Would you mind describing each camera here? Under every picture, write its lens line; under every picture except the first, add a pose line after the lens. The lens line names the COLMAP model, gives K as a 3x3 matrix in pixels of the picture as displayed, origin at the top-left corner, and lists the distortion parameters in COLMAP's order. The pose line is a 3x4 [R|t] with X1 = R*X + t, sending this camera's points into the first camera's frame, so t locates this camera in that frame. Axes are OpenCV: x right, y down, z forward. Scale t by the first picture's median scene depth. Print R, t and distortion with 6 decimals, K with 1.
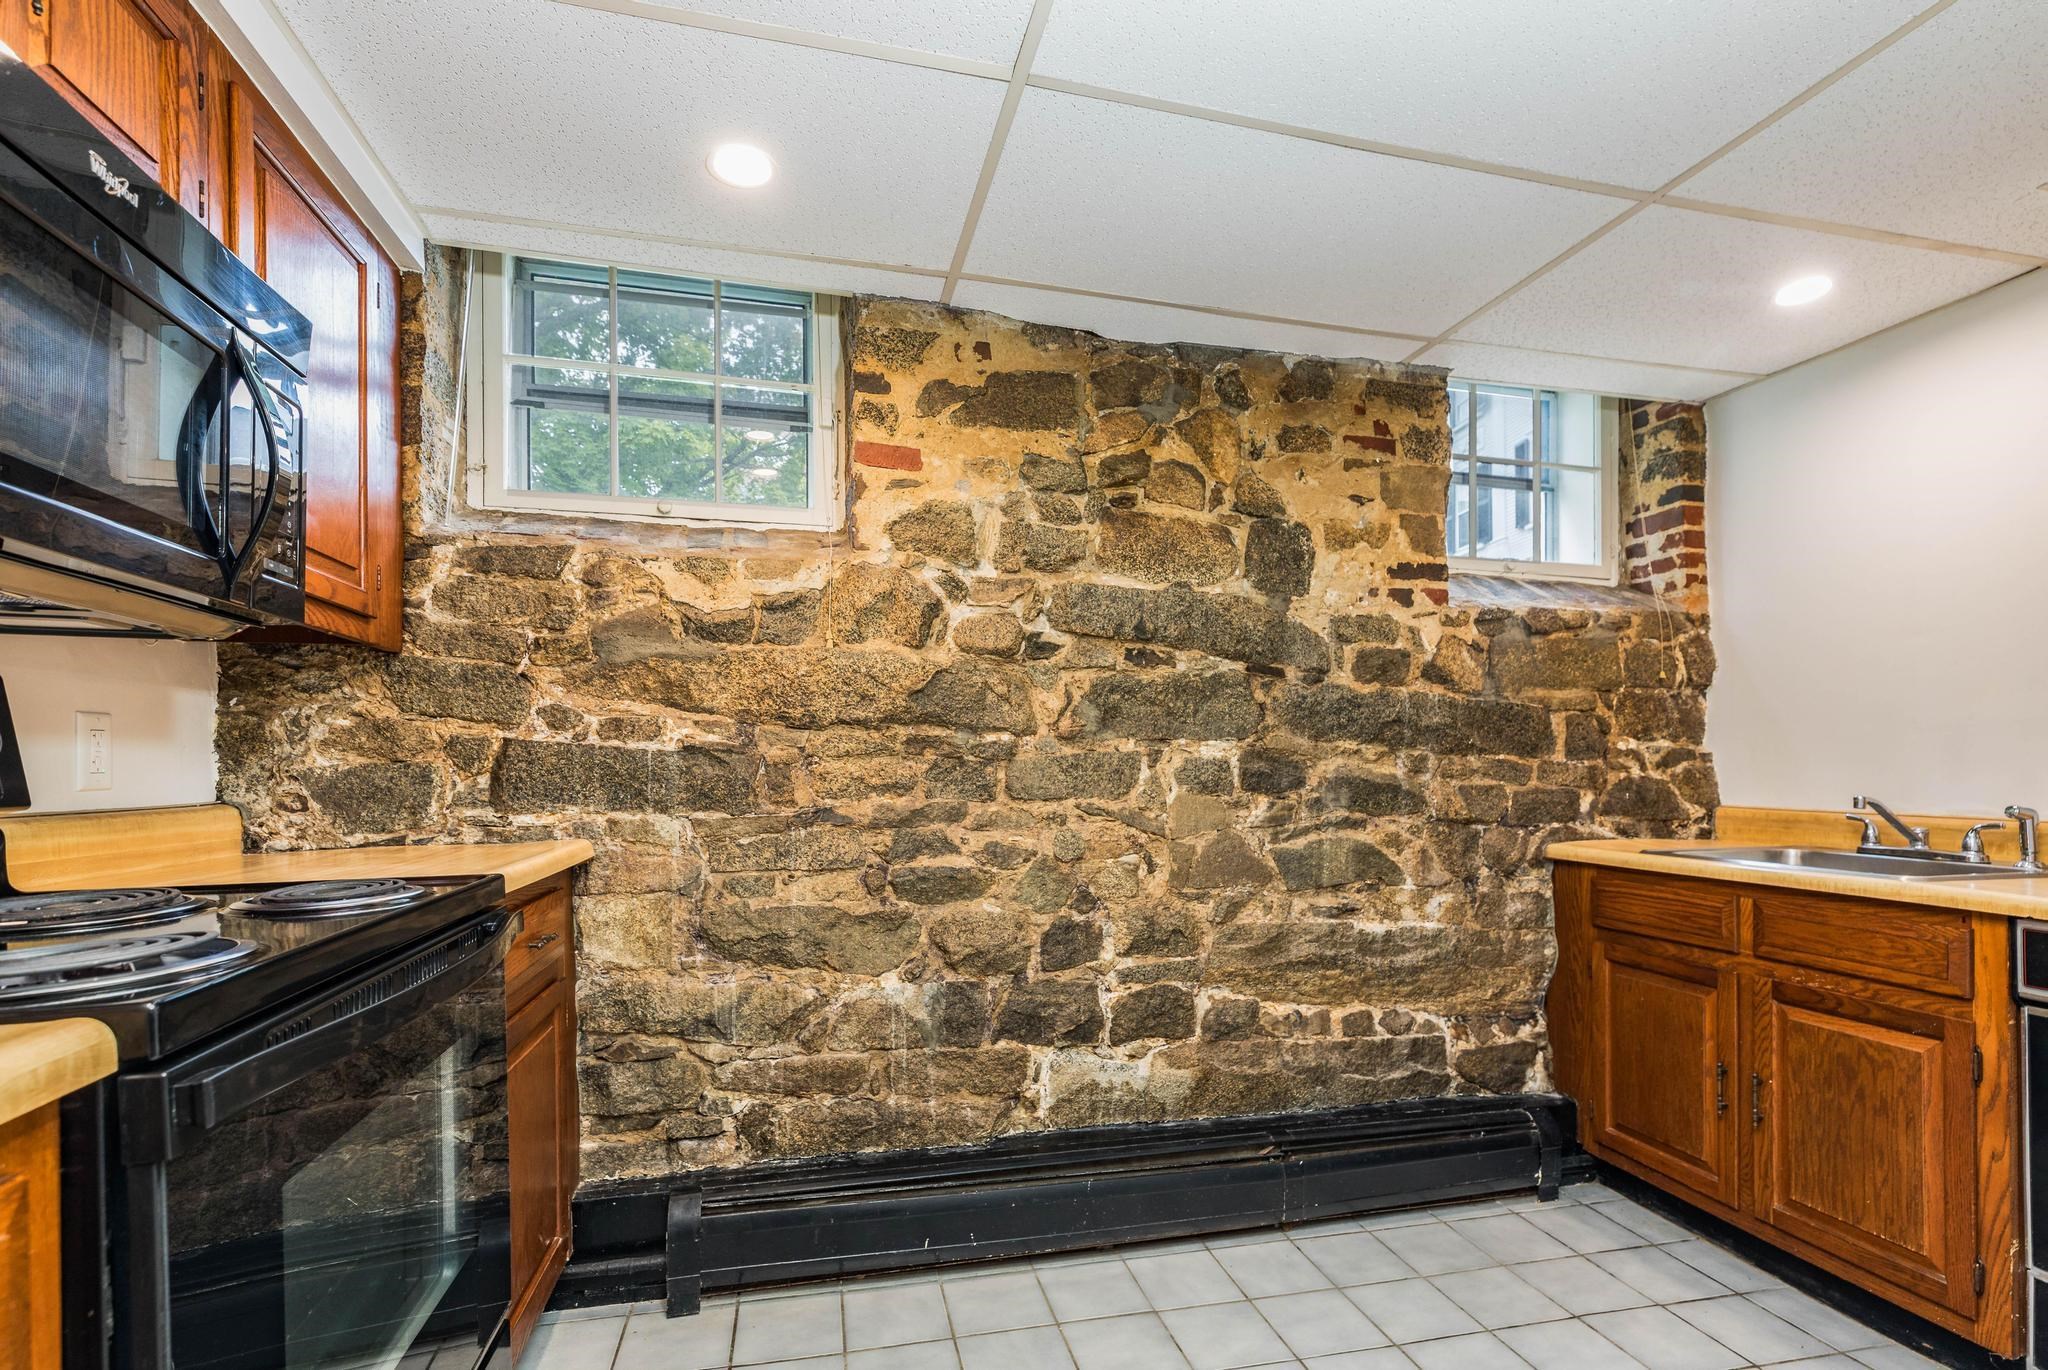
lens RADIAL K [[944.1, 0, 1030.1], [0, 944.1, 751.7], [0, 0, 1]] dist [0.005954, -0.000016]
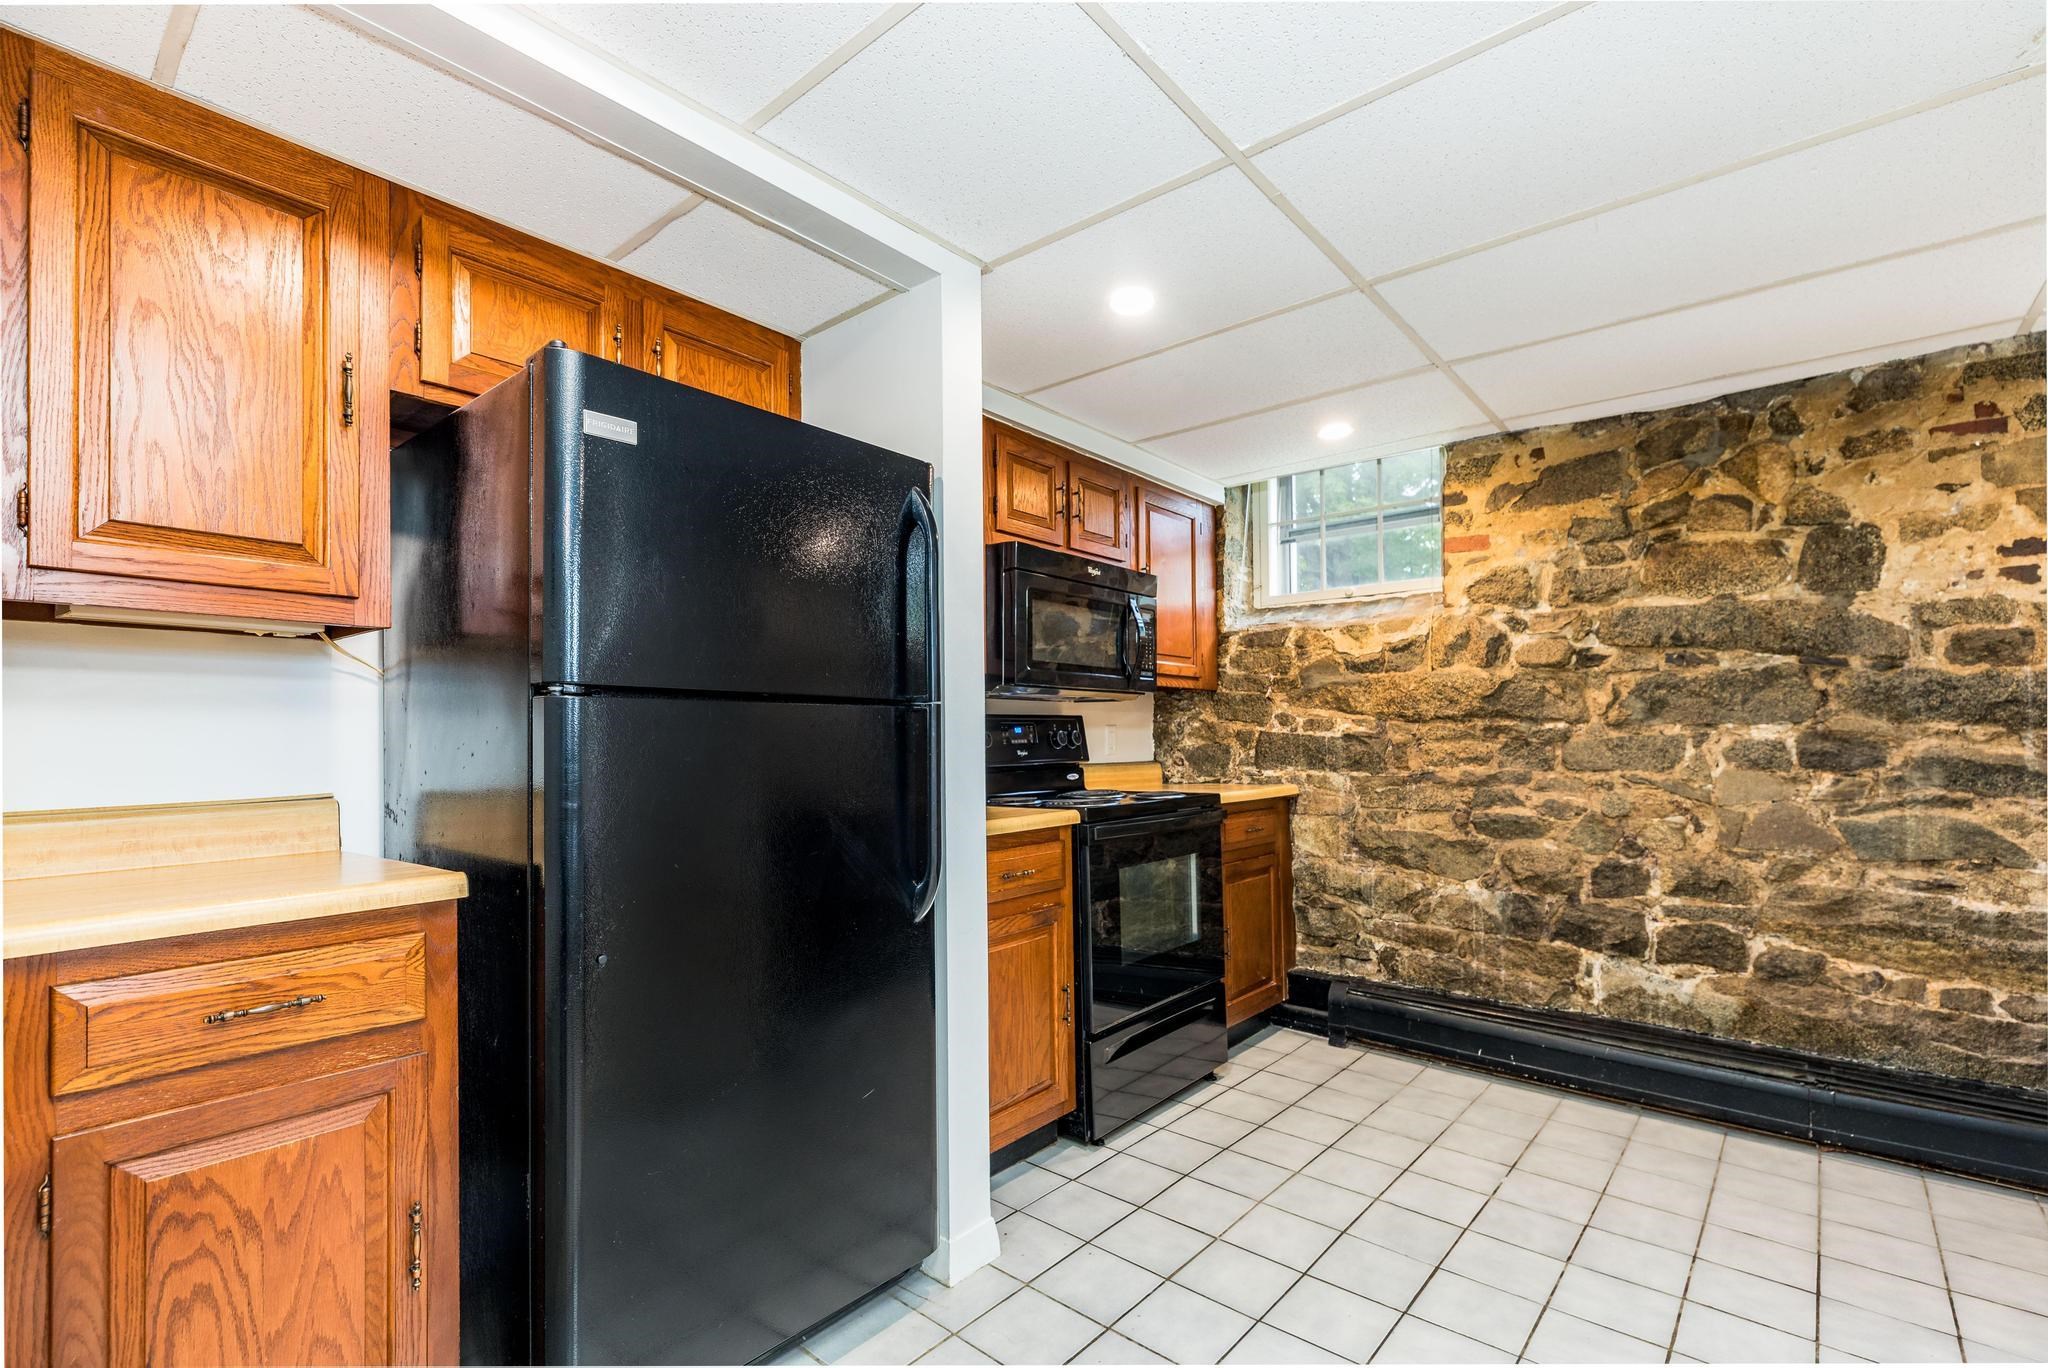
lens RADIAL K [[932.4, 0, 1050.0], [0, 932.4, 726.4], [0, 0, 1]] dist [0.002521, -0.000435]
pose [[0.597248, -0.013156, -0.801948, 0.619676], [0.013918, 0.999885, -0.006038, -0.015427], [0.801935, -0.007555, 0.597363, -0.423200]]
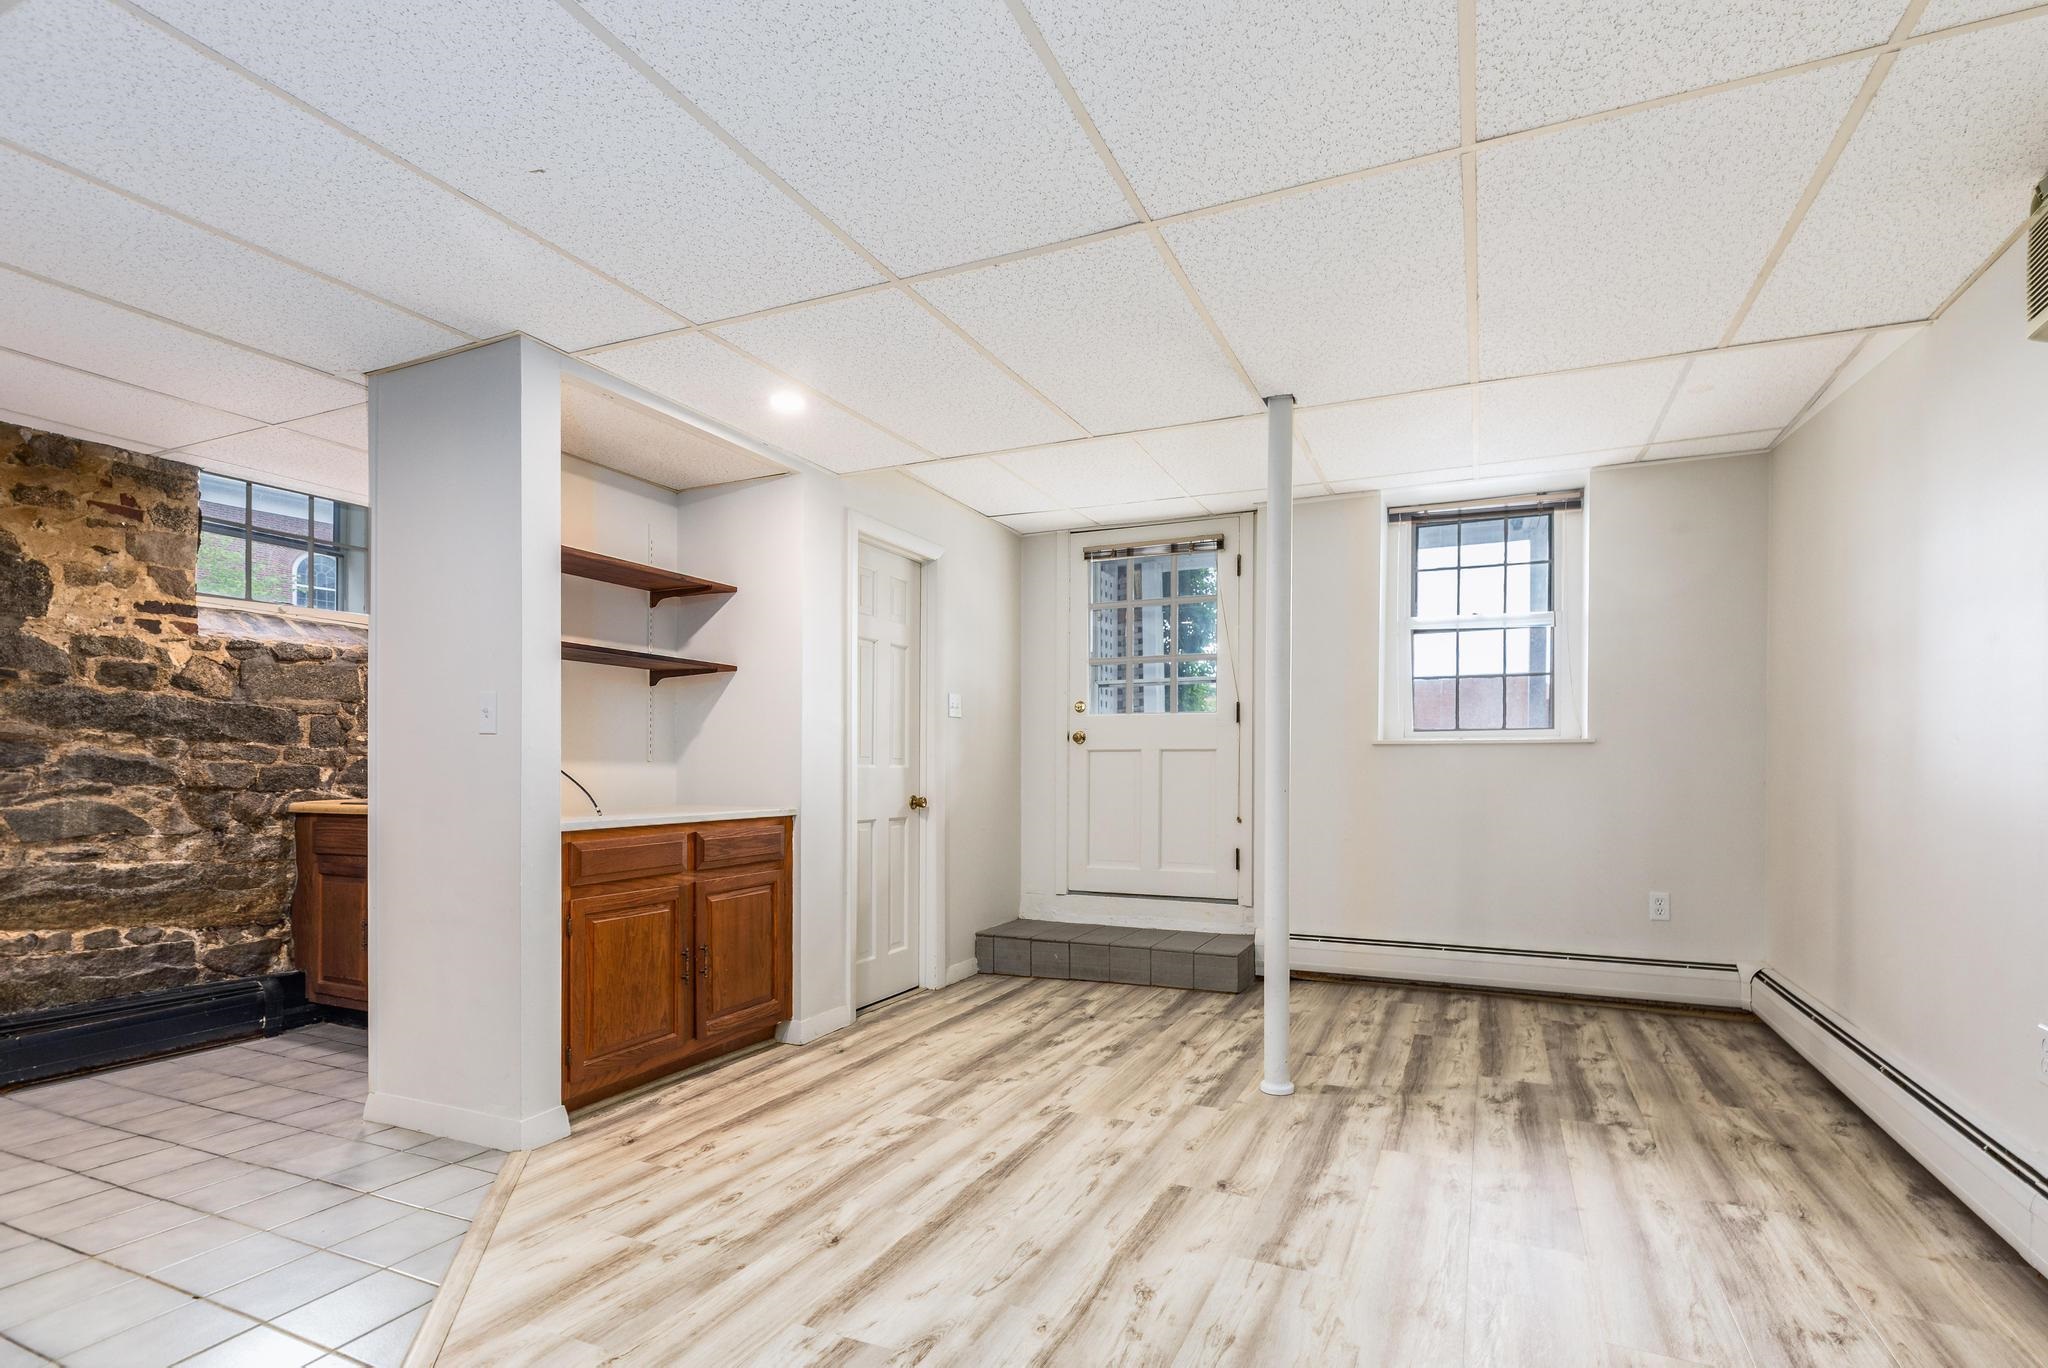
lens RADIAL K [[966.3, 0, 1057.9], [0, 966.3, 764.1], [0, 0, 1]] dist [0.001660, 0.000969]
pose [[0.616124, 0.003280, 0.787642, 0.107158], [-0.006923, 0.999975, 0.001251, 0.029740], [-0.787619, -0.006223, 0.616131, -1.001204]]
